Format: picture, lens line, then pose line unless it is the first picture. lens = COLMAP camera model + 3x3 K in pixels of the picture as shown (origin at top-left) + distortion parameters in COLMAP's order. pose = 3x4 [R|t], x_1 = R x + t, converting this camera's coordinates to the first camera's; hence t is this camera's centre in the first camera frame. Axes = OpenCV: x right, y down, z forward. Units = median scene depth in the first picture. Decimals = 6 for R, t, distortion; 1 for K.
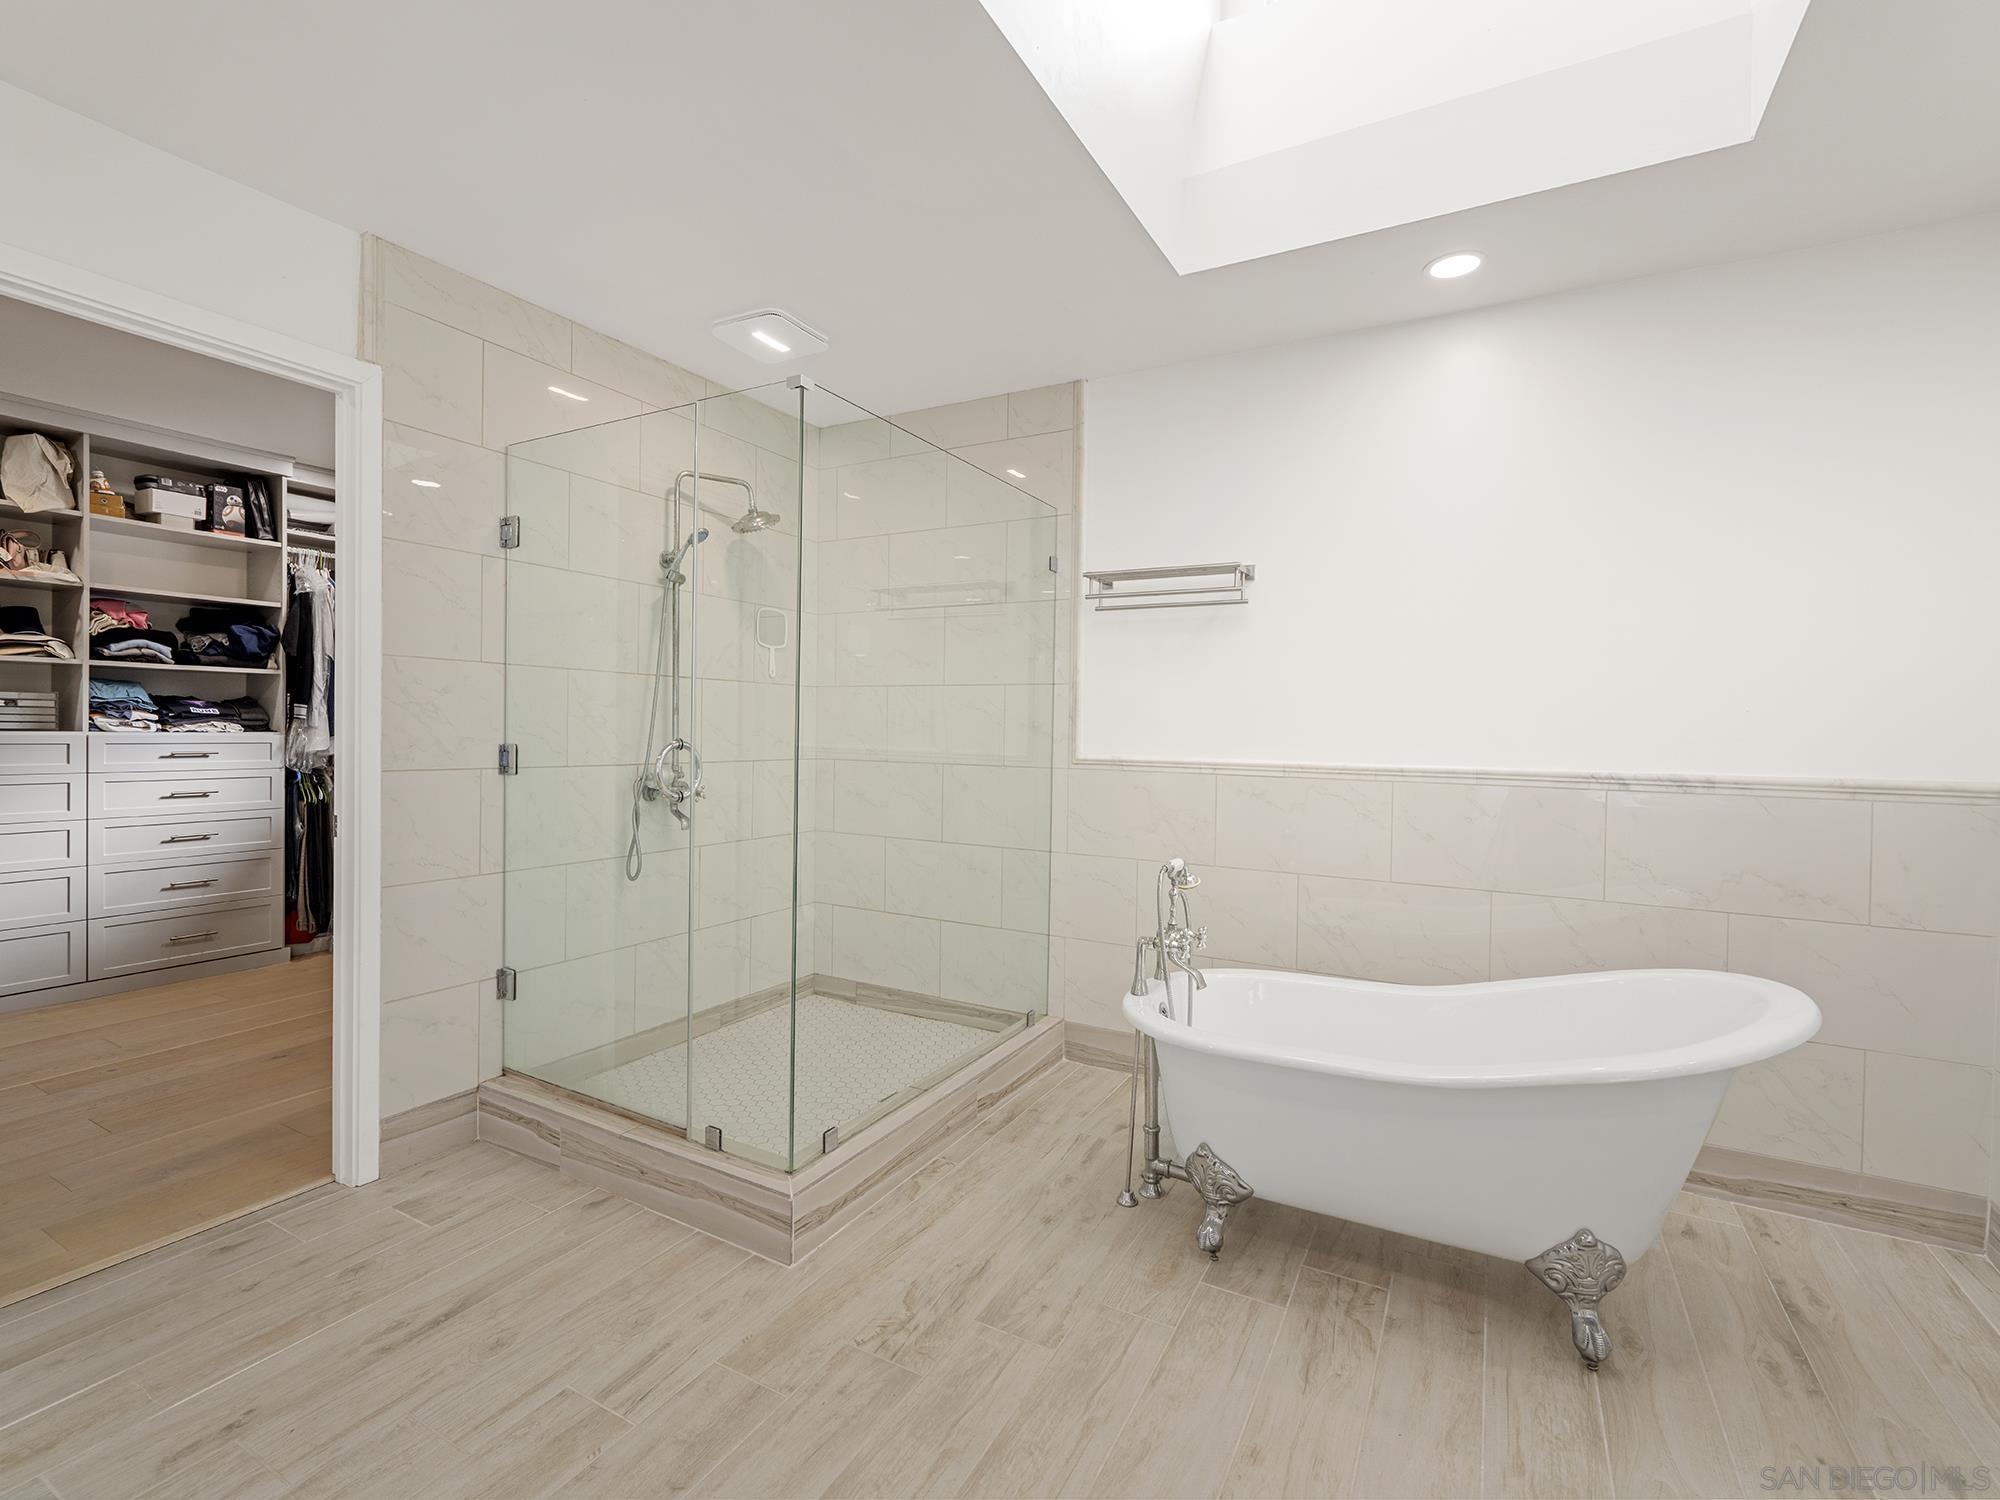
lens RADIAL K [[915.9, 0, 993.6], [0, 915.9, 739.5], [0, 0, 1]] dist [-0.002212, 0.000332]
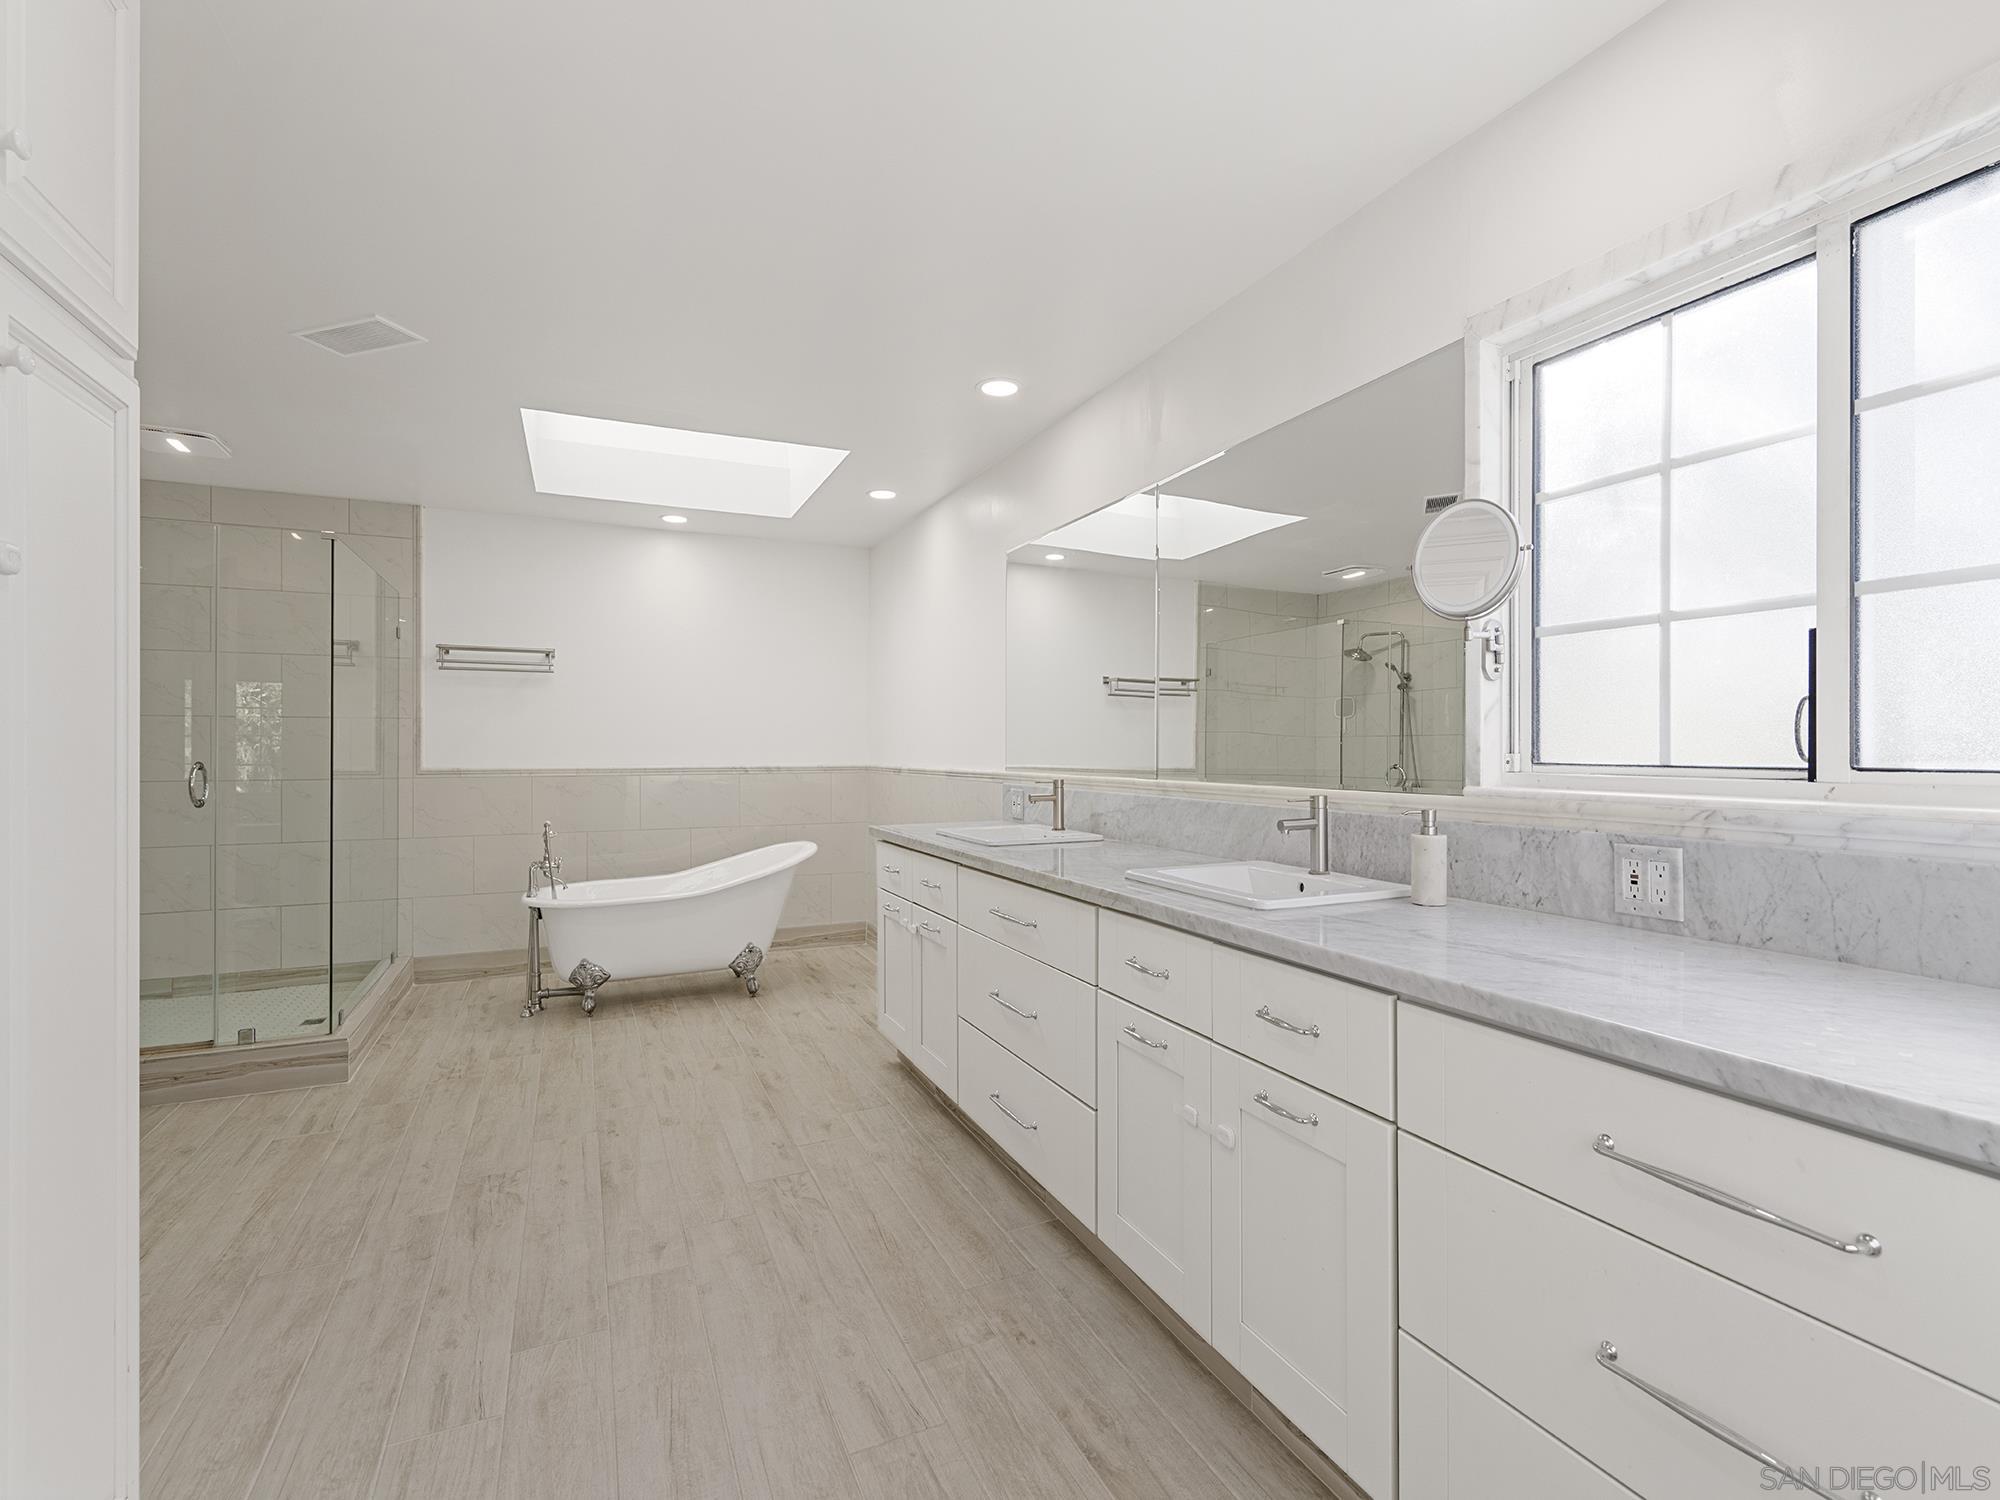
lens RADIAL K [[915.9, 0, 993.6], [0, 915.9, 739.5], [0, 0, 1]] dist [-0.002212, 0.000332]
pose [[0.595496, -0.009435, 0.803303, -0.775173], [0.021836, 0.999752, -0.004445, -0.002699], [-0.803062, 0.020188, 0.595554, -0.838909]]
